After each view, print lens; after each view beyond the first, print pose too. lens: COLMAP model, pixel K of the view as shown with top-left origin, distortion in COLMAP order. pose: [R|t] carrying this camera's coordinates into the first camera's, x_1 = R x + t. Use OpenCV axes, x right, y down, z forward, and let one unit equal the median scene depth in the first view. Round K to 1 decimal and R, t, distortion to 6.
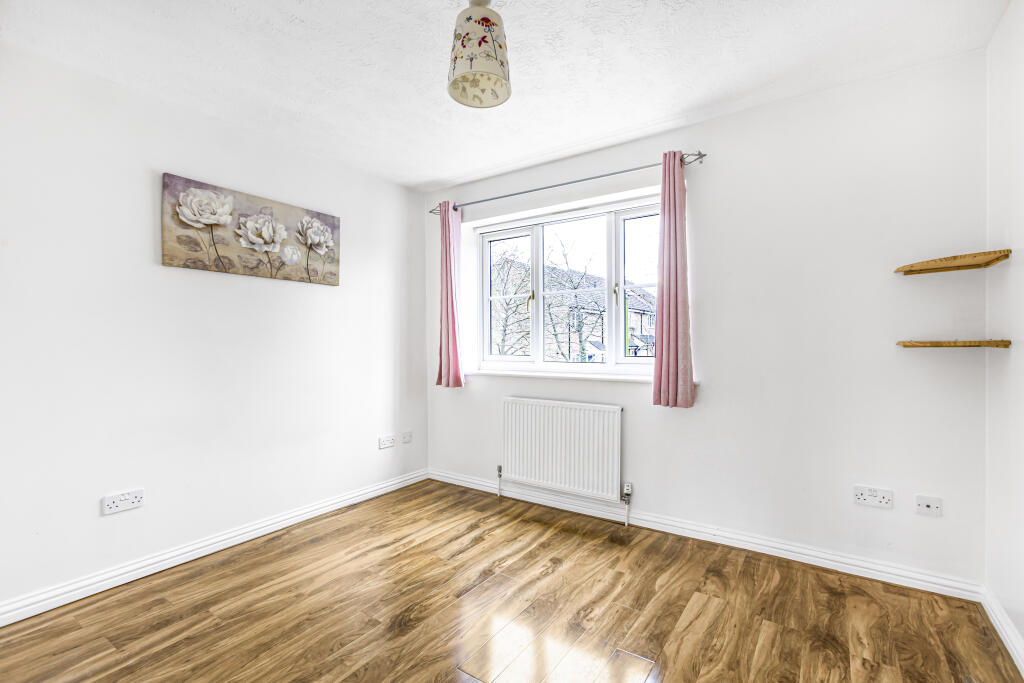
lens RADIAL K [[445.9, 0, 514.8], [0, 445.9, 338.8], [0, 0, 1]] dist [-0.019594, 0.009893]
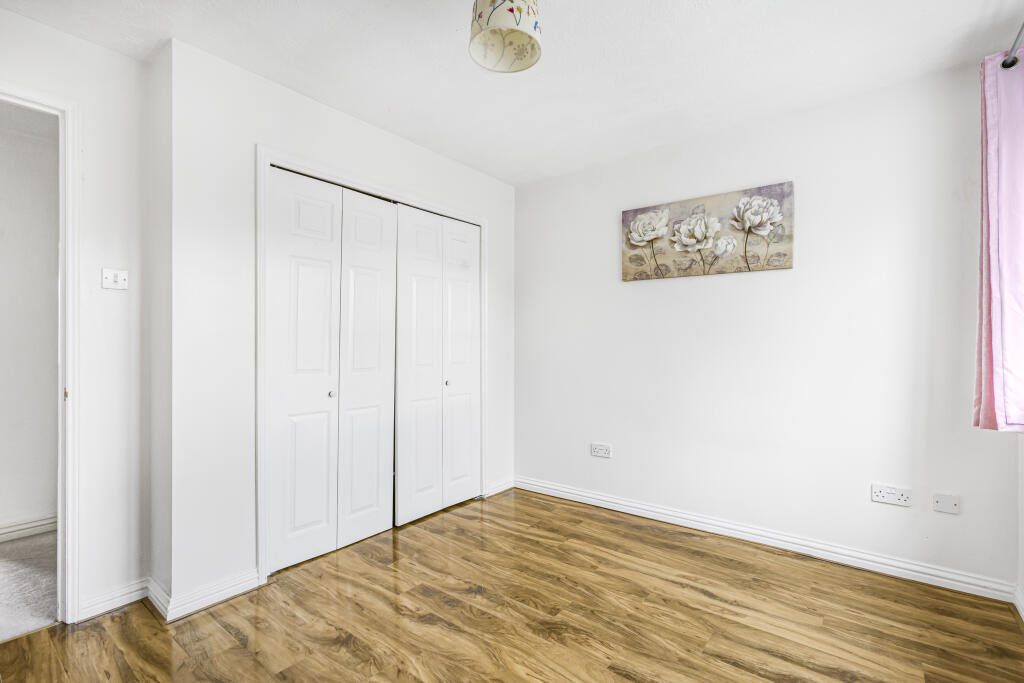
lens RADIAL K [[445.9, 0, 514.8], [0, 445.9, 338.8], [0, 0, 1]] dist [-0.019594, 0.009893]
pose [[-0.028973, -0.006226, -0.999561, 0.470718], [0.006519, 0.999958, -0.006418, 0.009615], [0.999559, -0.006702, -0.028931, 0.621380]]
